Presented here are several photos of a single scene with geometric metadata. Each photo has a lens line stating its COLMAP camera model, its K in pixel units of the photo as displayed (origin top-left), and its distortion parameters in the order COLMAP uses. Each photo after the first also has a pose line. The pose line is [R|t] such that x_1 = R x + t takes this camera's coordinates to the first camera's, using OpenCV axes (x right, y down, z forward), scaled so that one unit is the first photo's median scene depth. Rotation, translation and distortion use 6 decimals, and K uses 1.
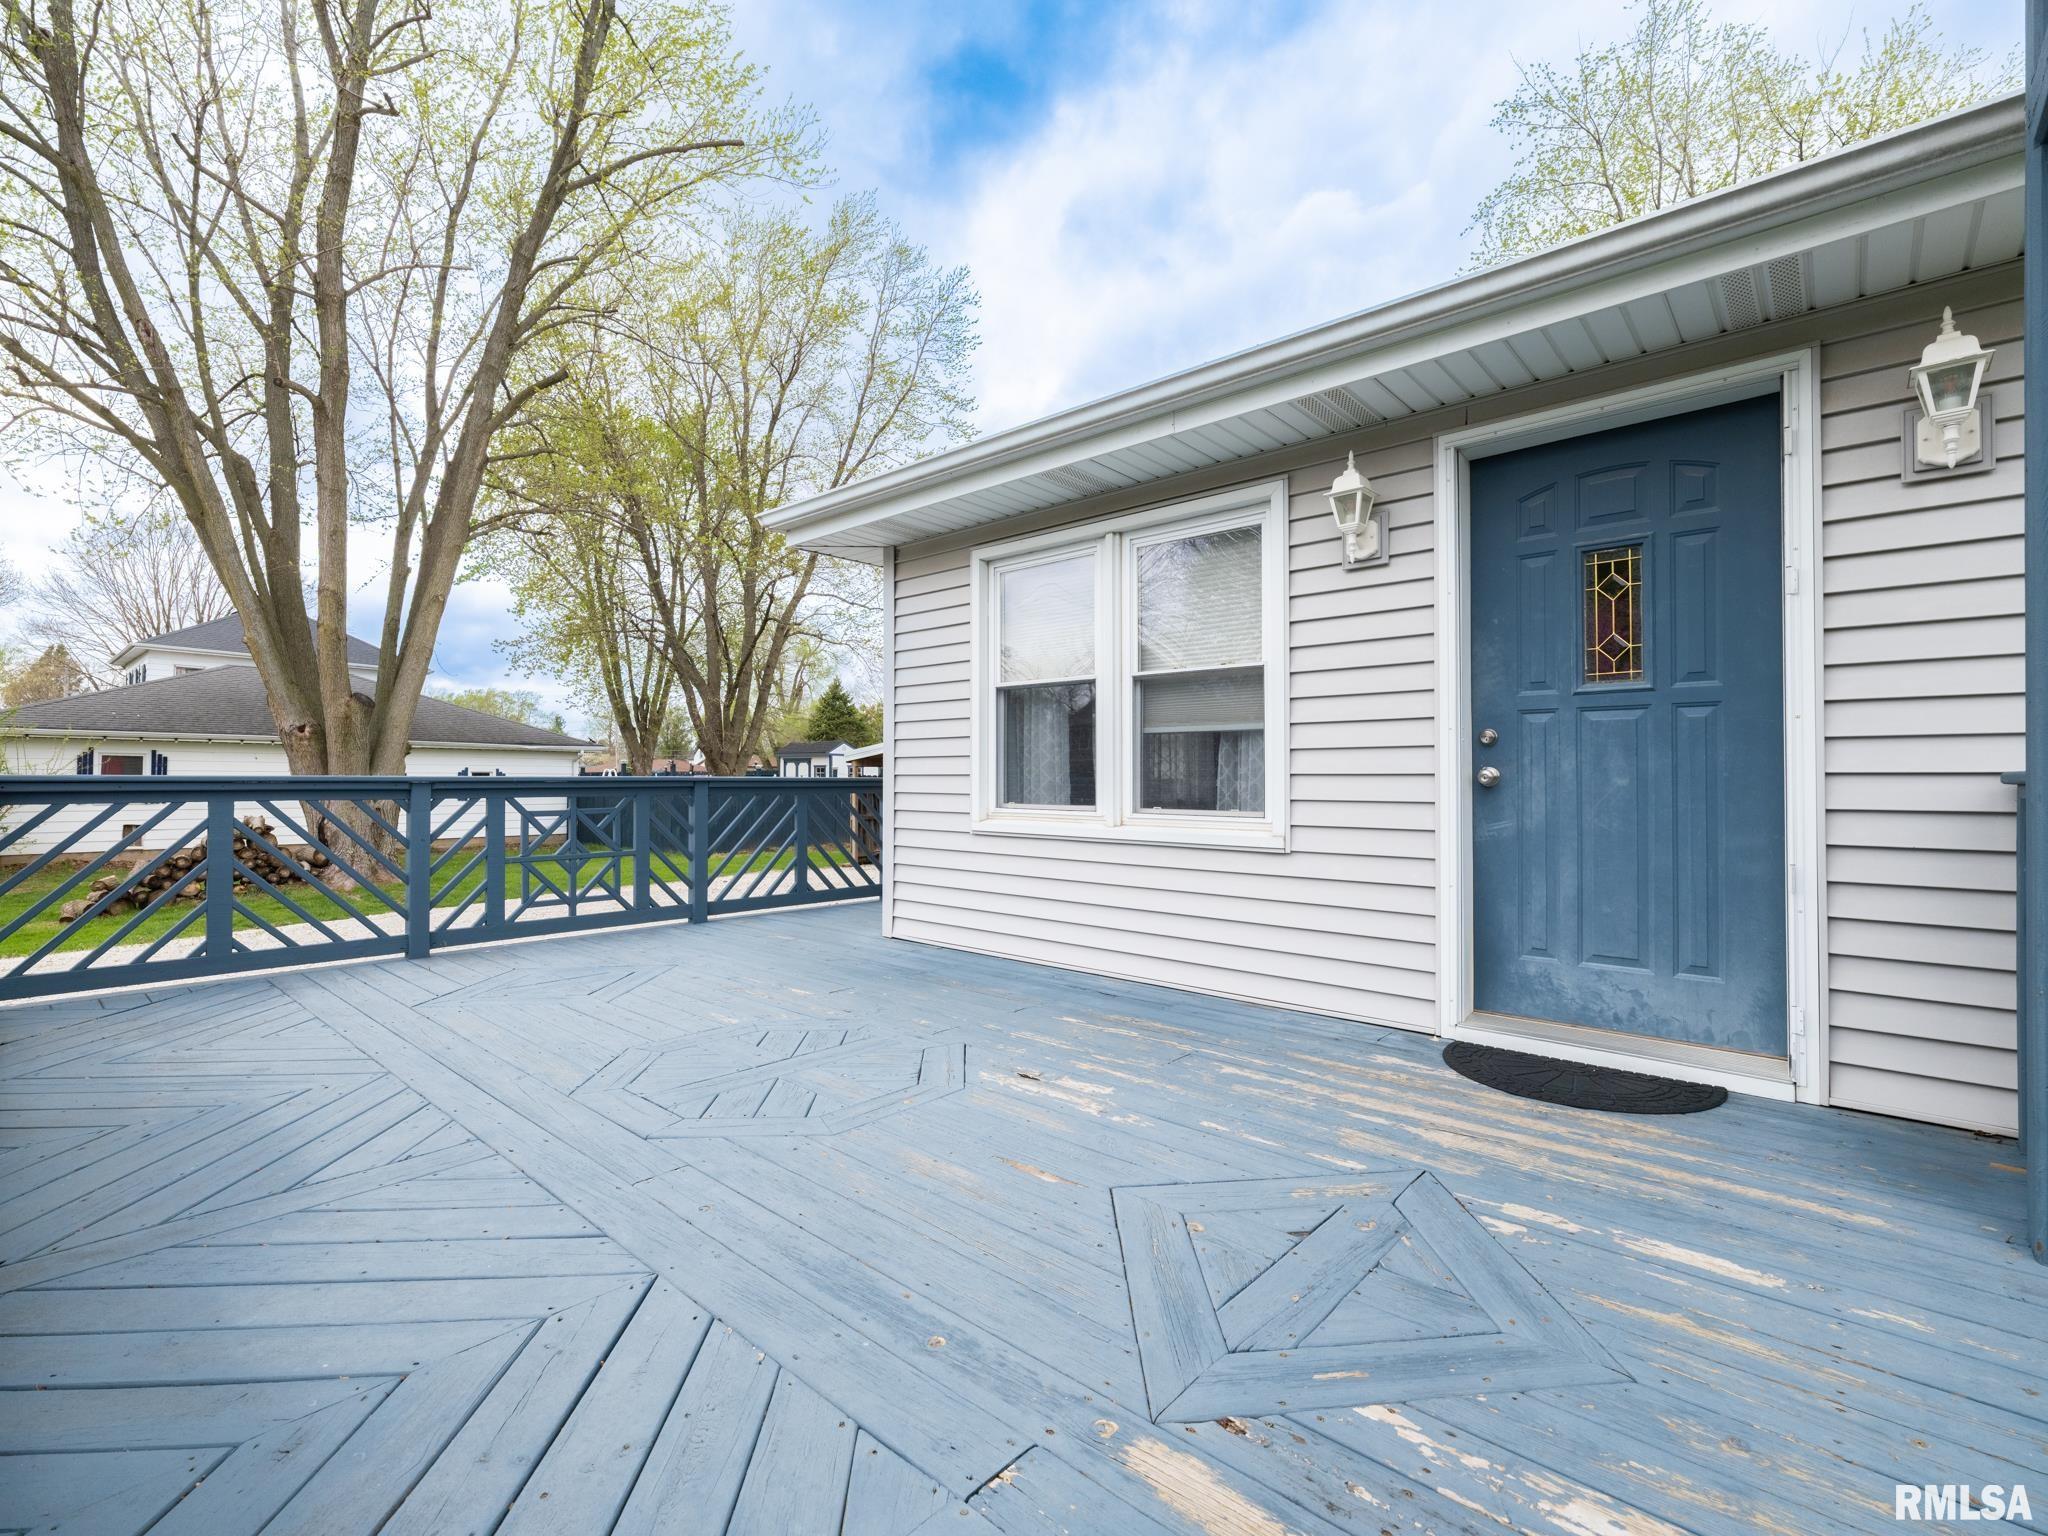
lens RADIAL K [[931.5, 0, 1001.3], [0, 931.5, 767.6], [0, 0, 1]] dist [0.000124, 0.000132]
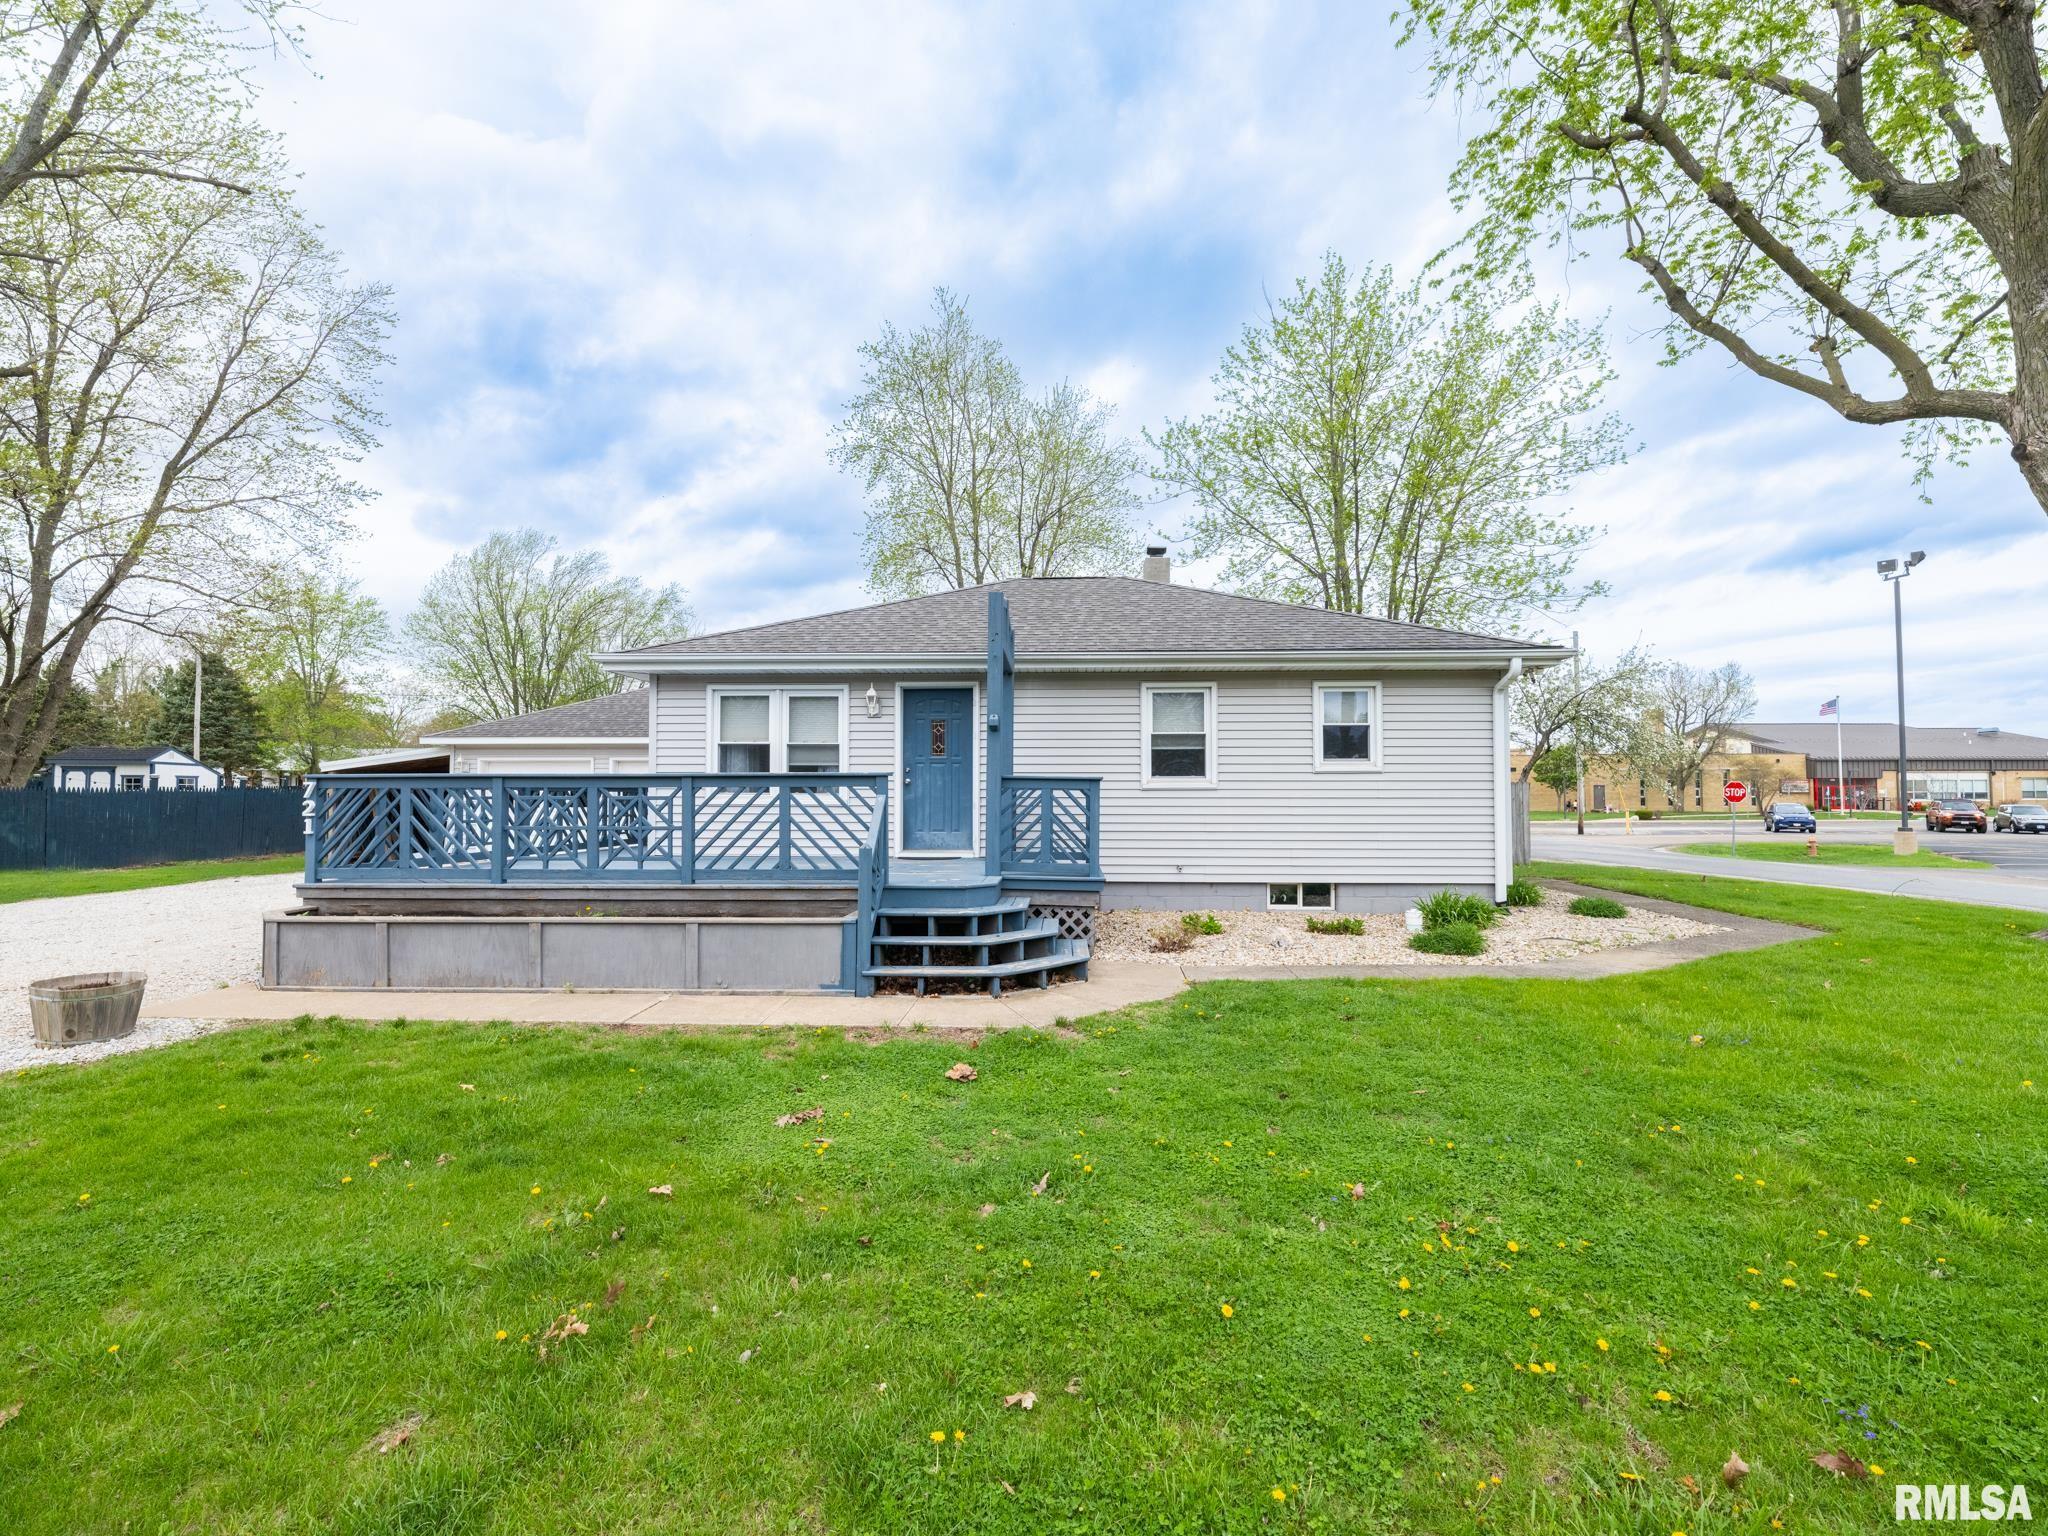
lens RADIAL K [[941.7, 0, 1024.0], [0, 941.7, 768.0], [0, 0, 1]] dist [0.000638, -0.000601]
pose [[0.766283, 0.019181, 0.642217, -0.303773], [-0.007796, 0.999758, -0.020557, 0.005999], [-0.642456, 0.010746, 0.766248, -0.427363]]
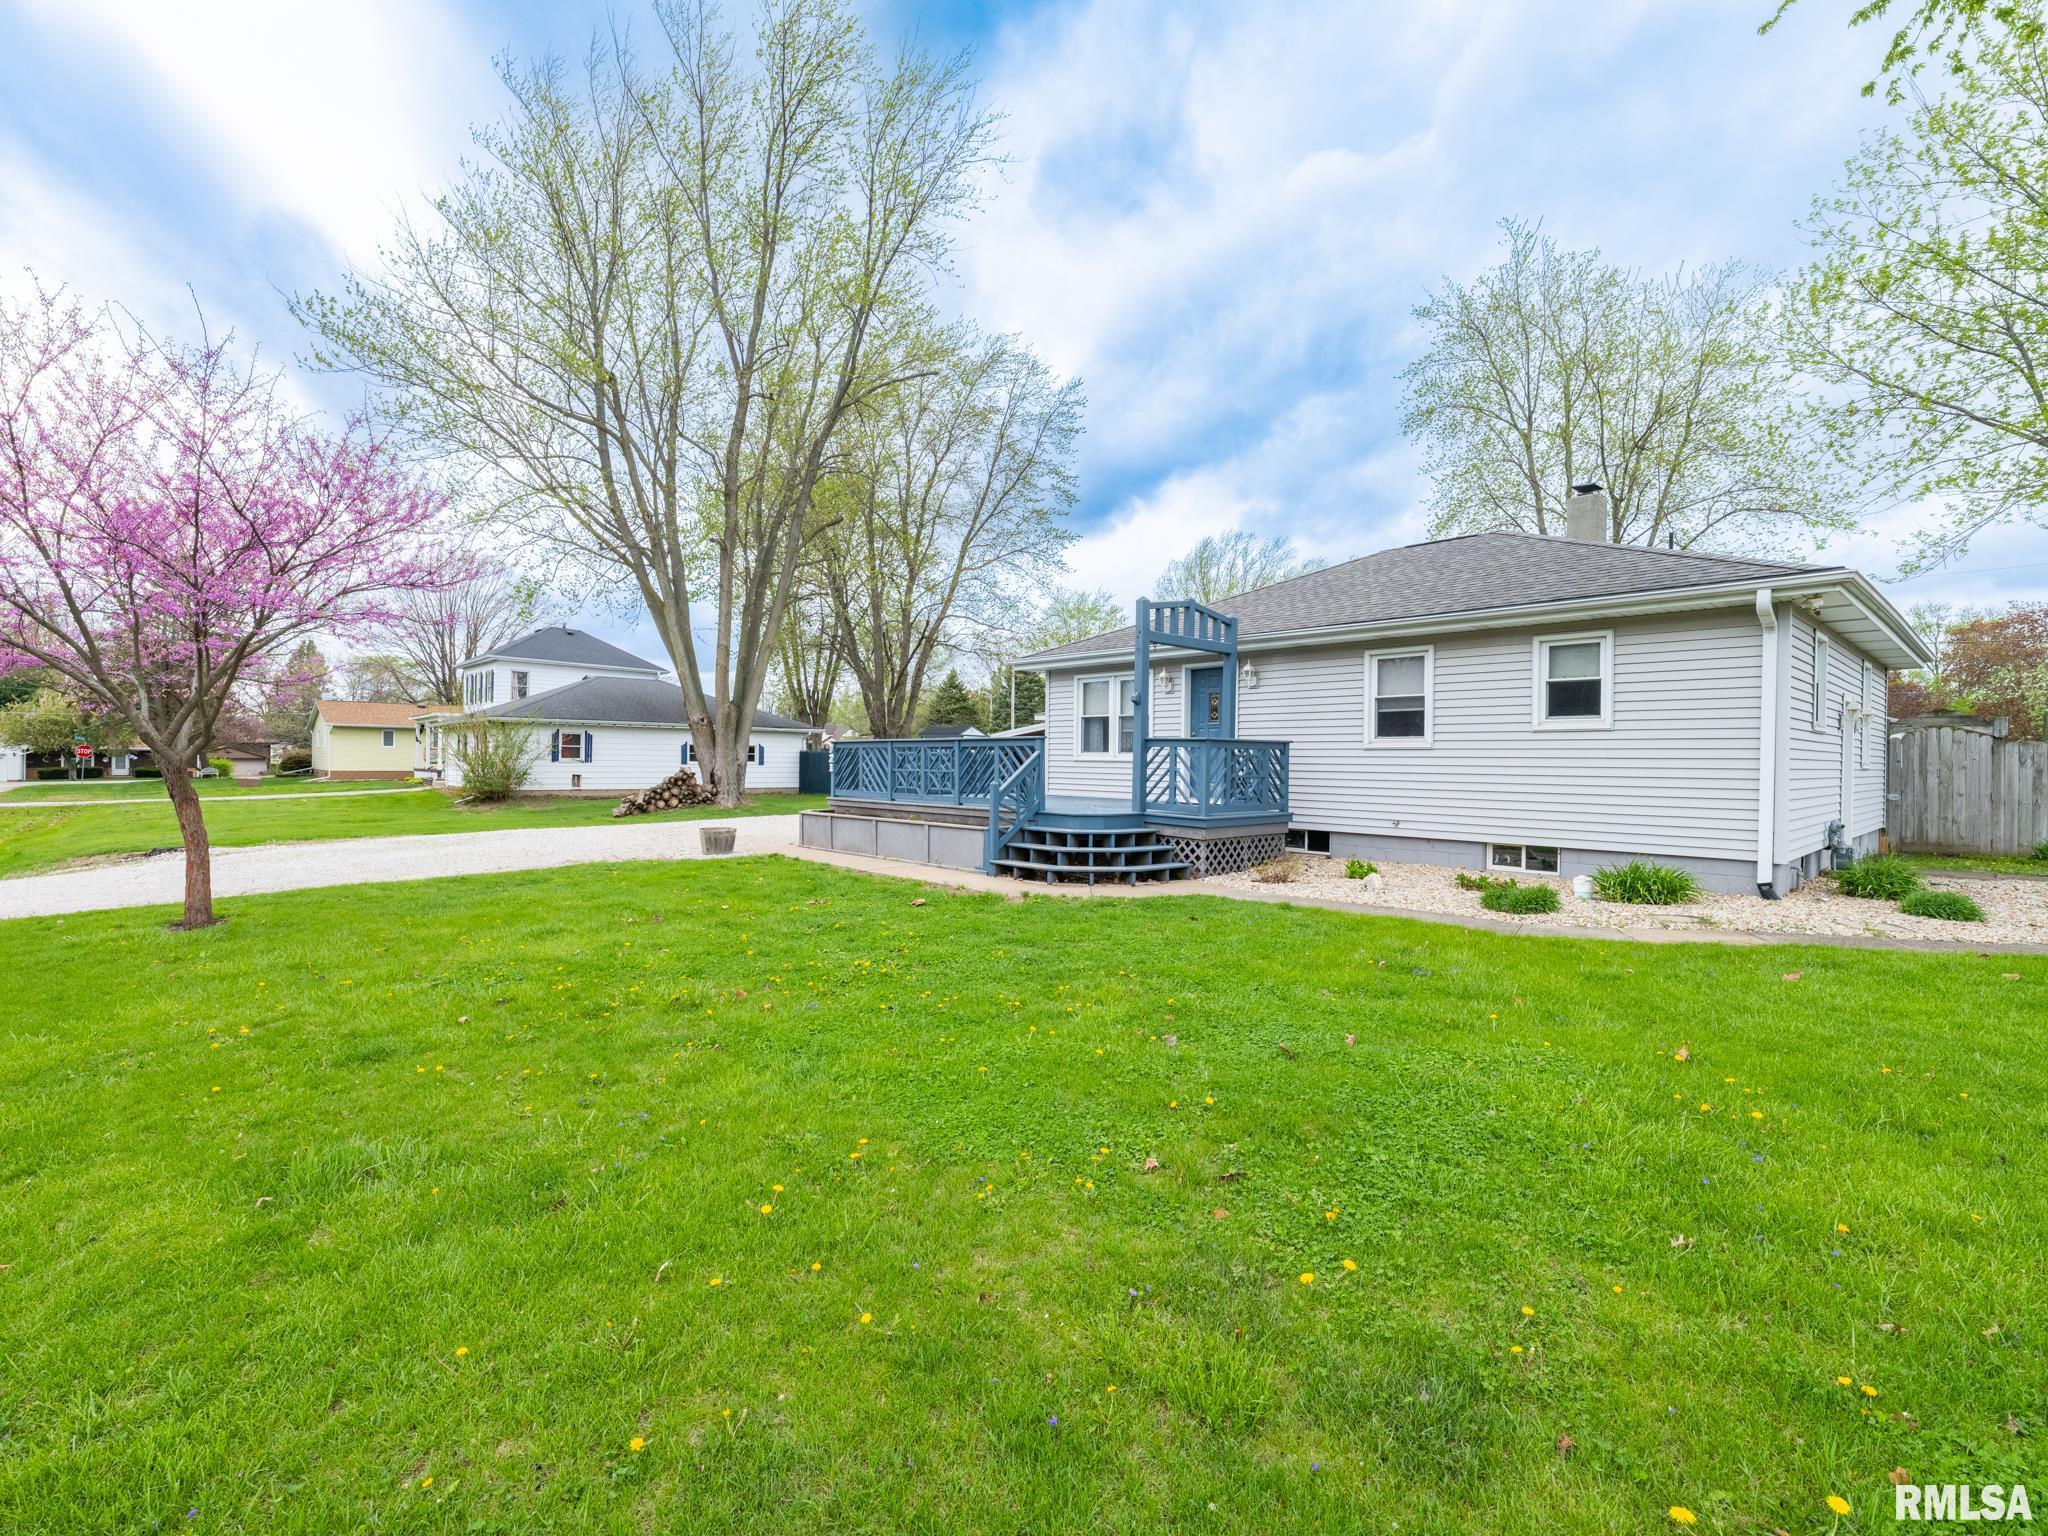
lens RADIAL K [[931.5, 0, 1001.3], [0, 931.5, 767.6], [0, 0, 1]] dist [0.000124, 0.000132]
pose [[0.994334, 0.010293, -0.105806, 0.020519], [-0.008167, 0.999756, 0.020501, 0.008906], [0.105991, -0.019520, 0.994175, -0.749399]]
